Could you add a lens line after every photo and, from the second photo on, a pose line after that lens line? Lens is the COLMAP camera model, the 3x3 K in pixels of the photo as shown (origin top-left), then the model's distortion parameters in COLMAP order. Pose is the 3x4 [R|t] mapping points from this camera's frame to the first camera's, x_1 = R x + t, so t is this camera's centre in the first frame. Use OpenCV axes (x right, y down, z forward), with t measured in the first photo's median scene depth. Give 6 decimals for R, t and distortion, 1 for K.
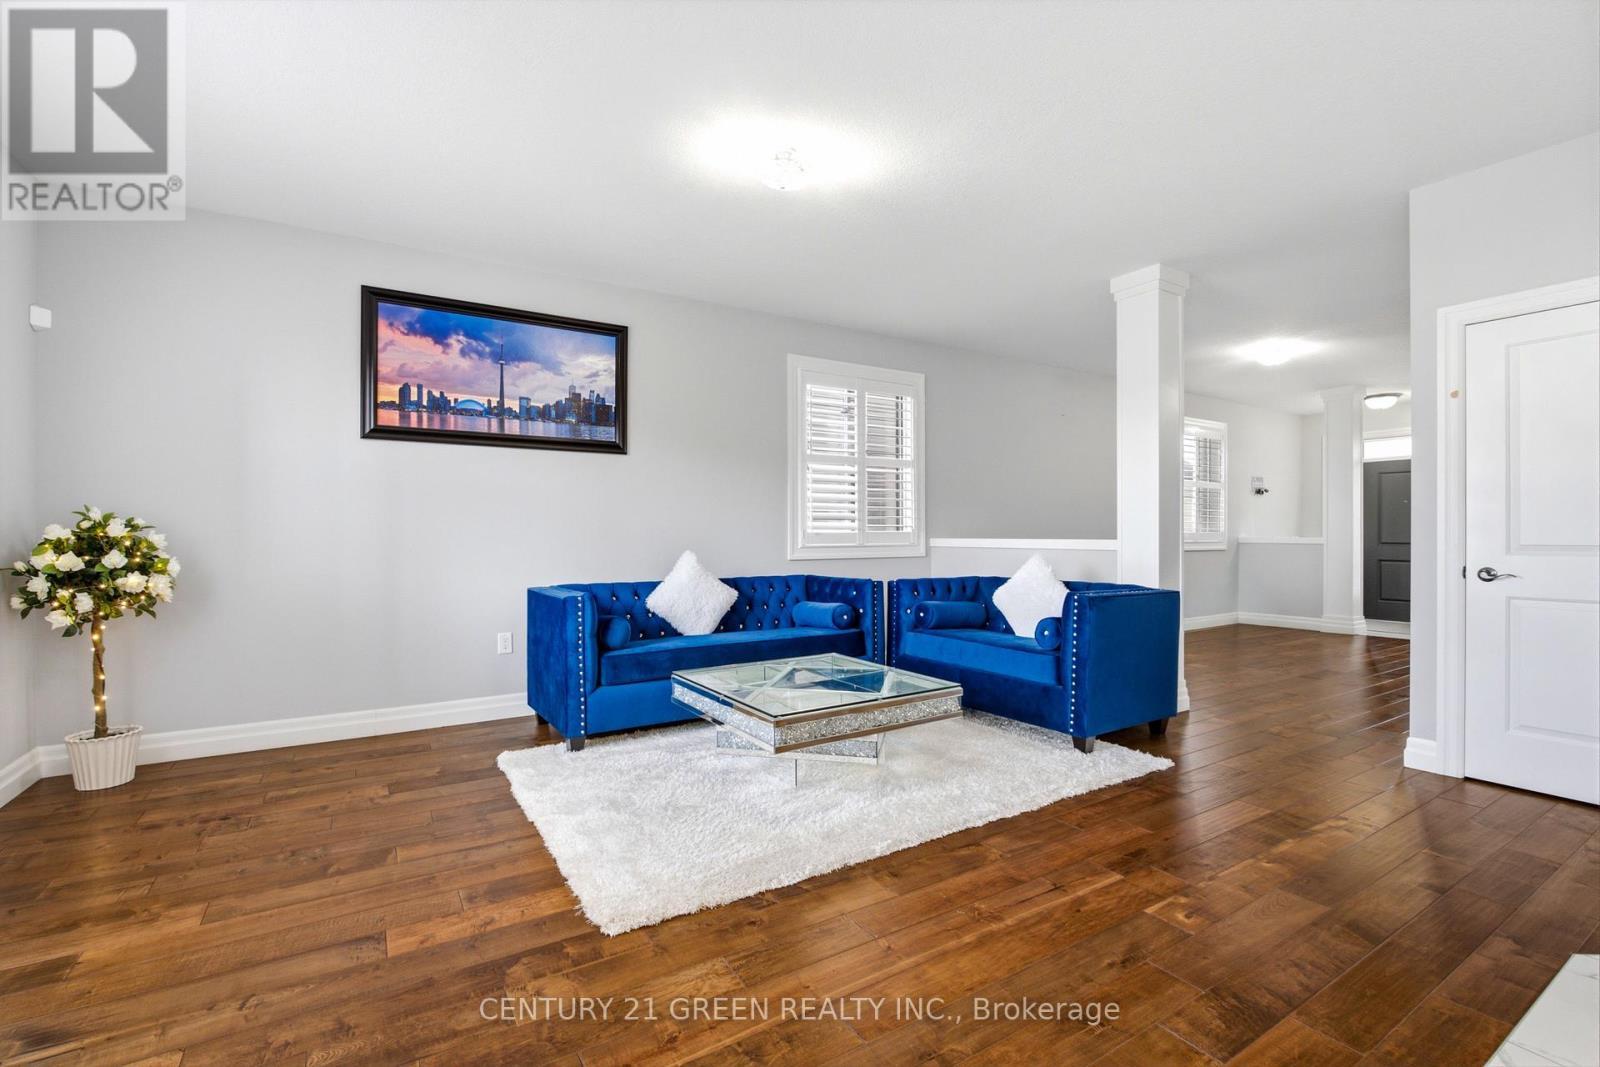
lens RADIAL K [[716.5, 0, 803.8], [0, 716.5, 534.6], [0, 0, 1]] dist [-0.013748, 0.000210]
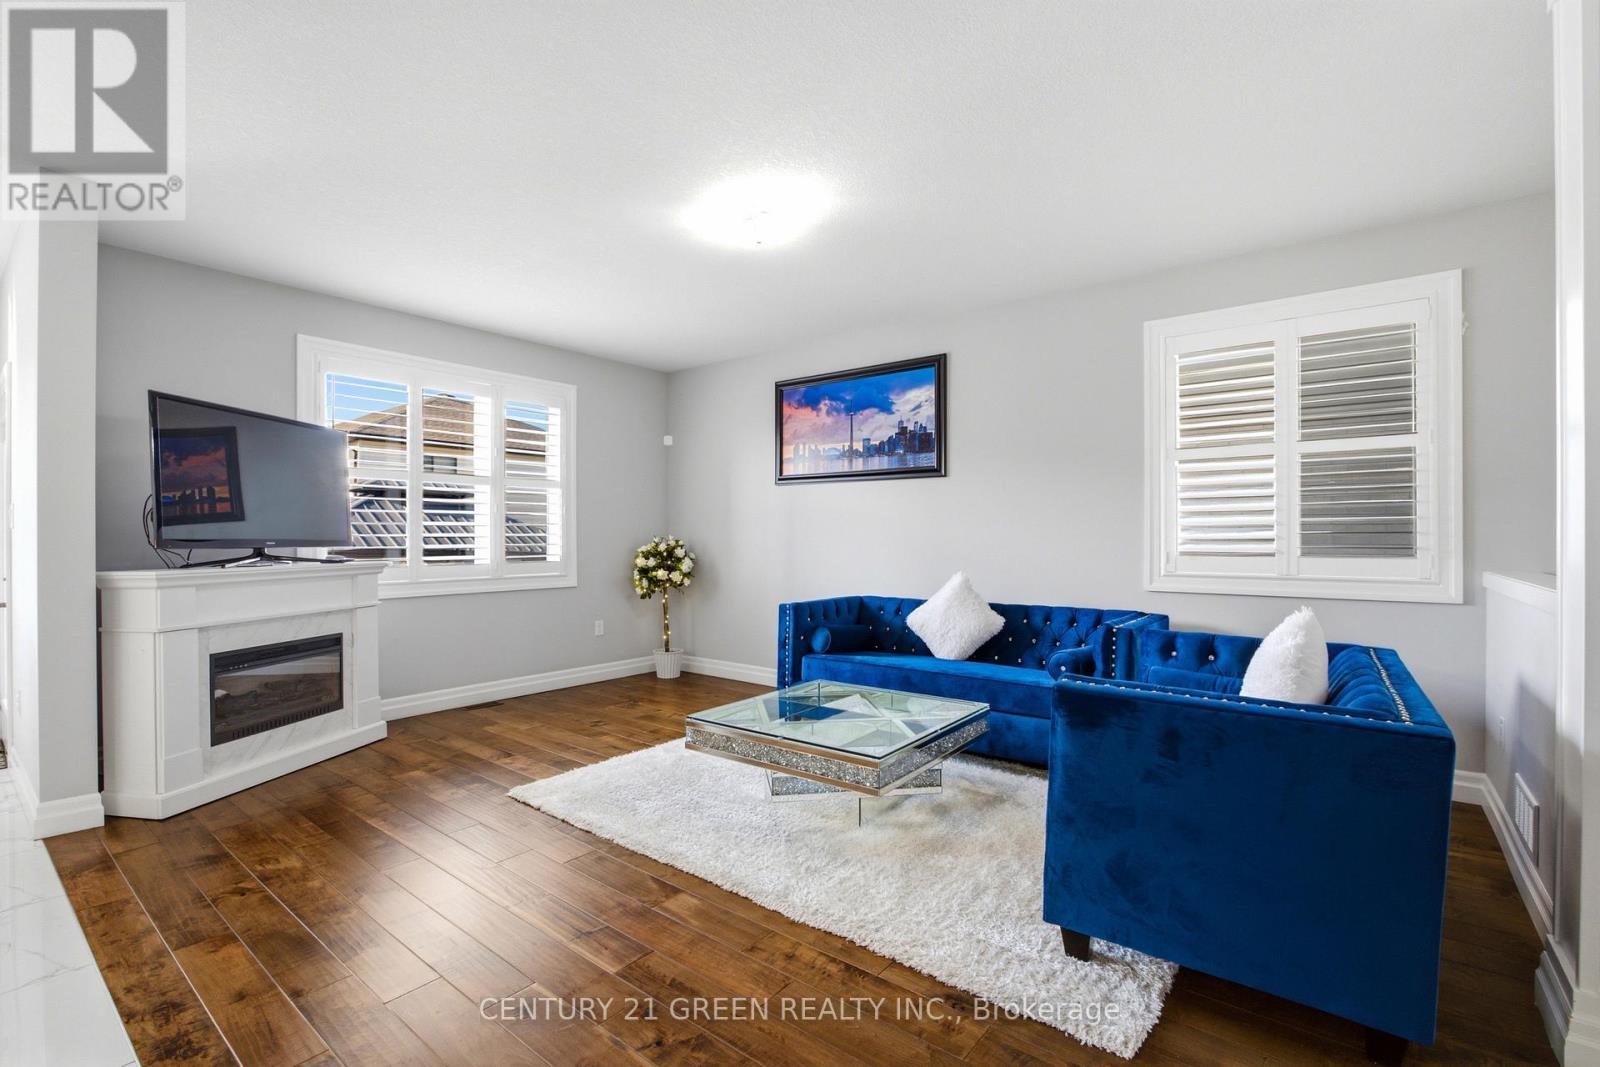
lens RADIAL K [[716.5, 0, 803.8], [0, 716.5, 534.6], [0, 0, 1]] dist [-0.013748, 0.000210]
pose [[0.335566, 0.002880, -0.942012, 0.718180], [-0.001804, 0.999995, 0.002414, -0.032199], [0.942015, 0.000889, 0.335570, 0.493753]]
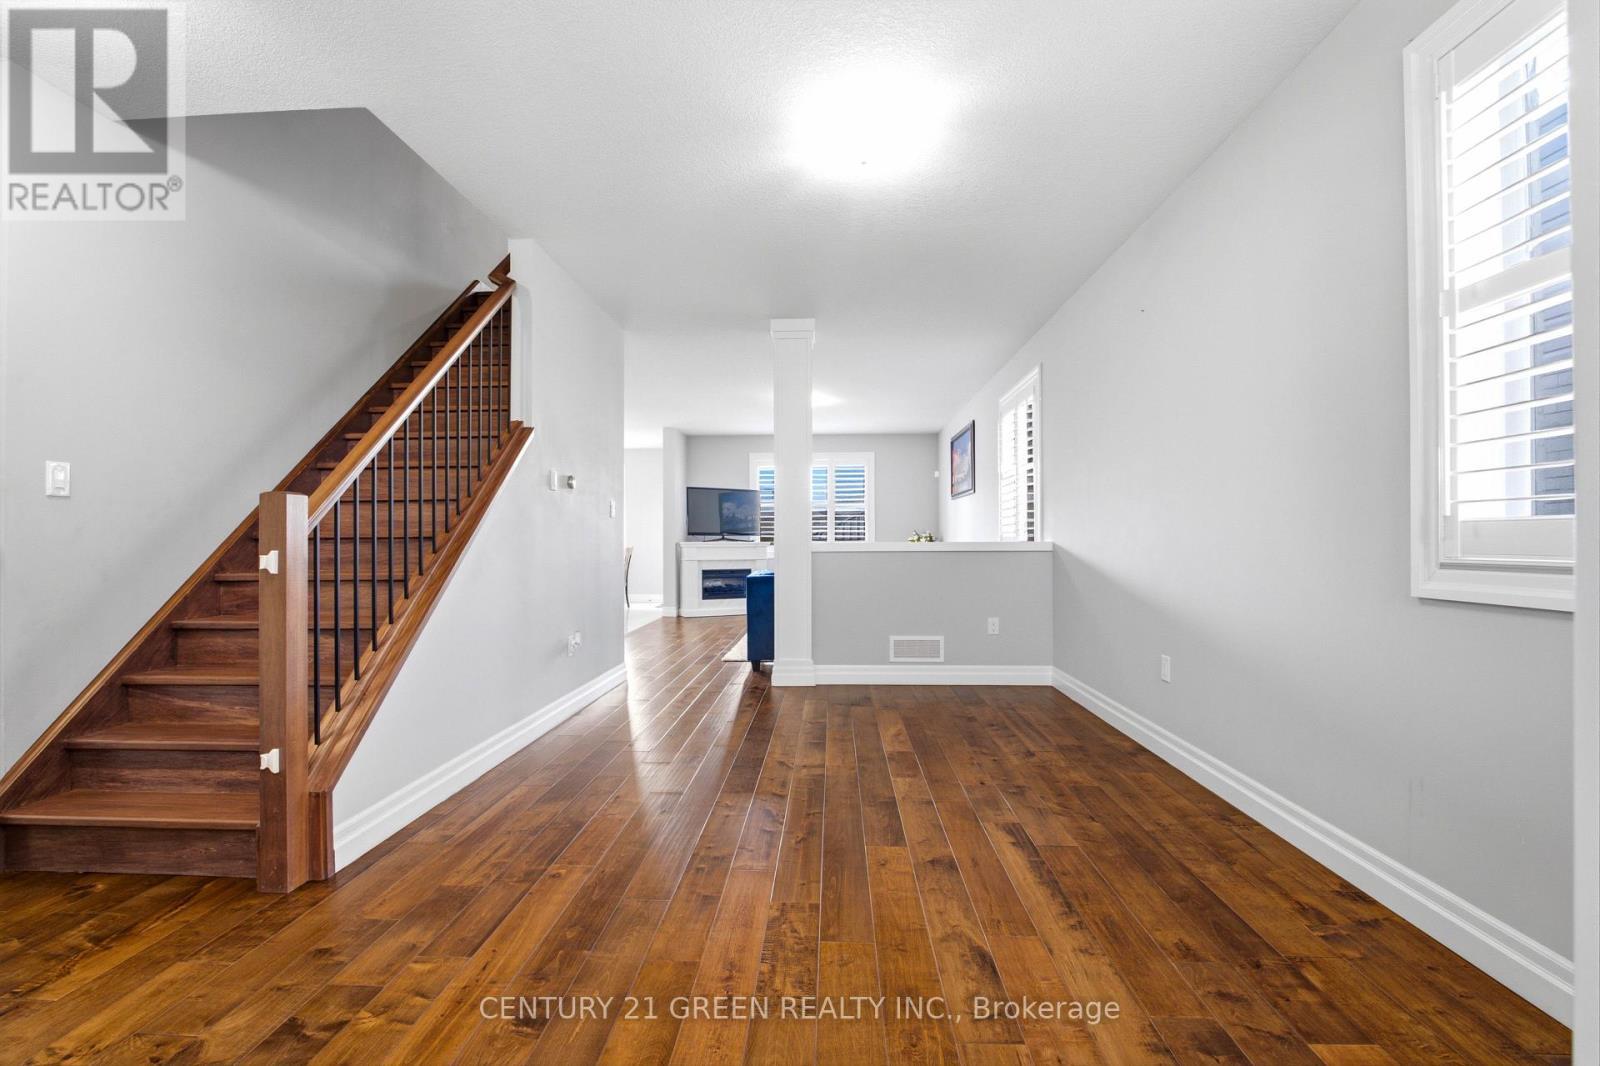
lens RADIAL K [[716.5, 0, 803.8], [0, 716.5, 534.1], [0, 0, 1]] dist [-0.013748, 0.000210]
pose [[-0.571450, 0.001882, -0.820635, 1.550457], [0.008825, 0.999954, -0.003852, -0.008305], [0.820590, -0.009443, -0.571440, 1.787013]]
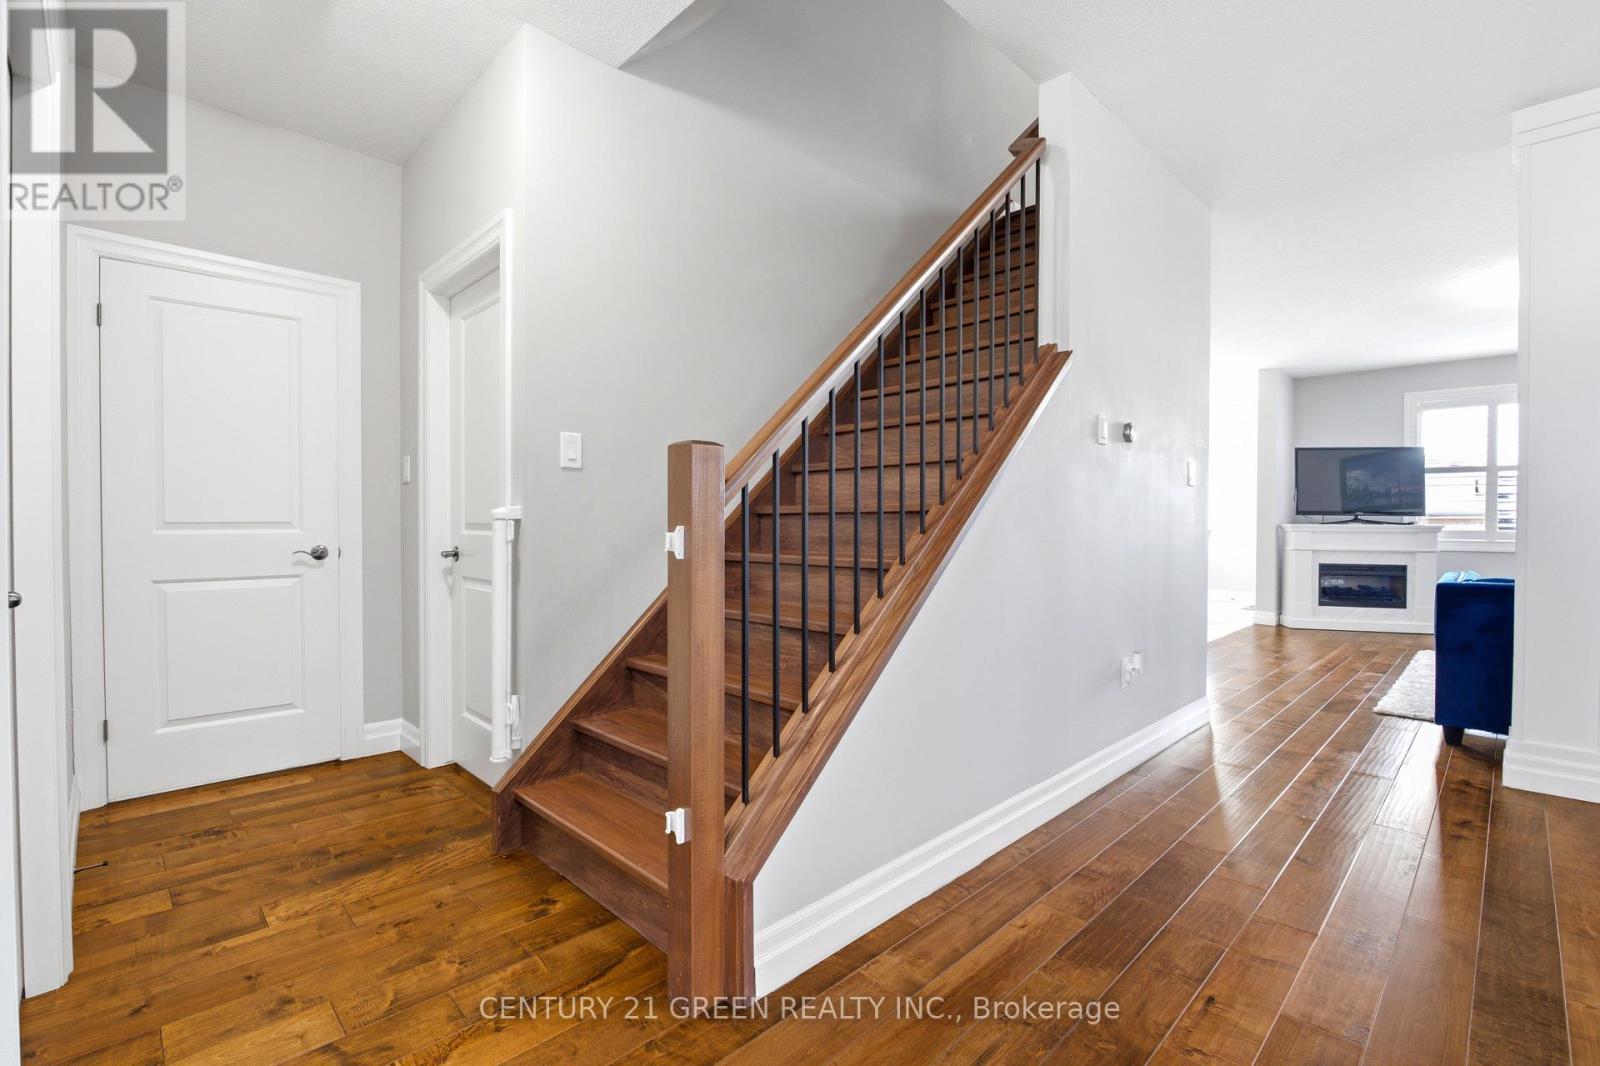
lens RADIAL K [[716.5, 0, 803.8], [0, 716.5, 534.1], [0, 0, 1]] dist [-0.013748, 0.000210]
pose [[-0.975470, 0.006885, -0.220027, 1.344866], [0.003374, 0.999861, 0.016329, -0.002589], [0.220109, 0.015186, -0.975357, 1.515915]]
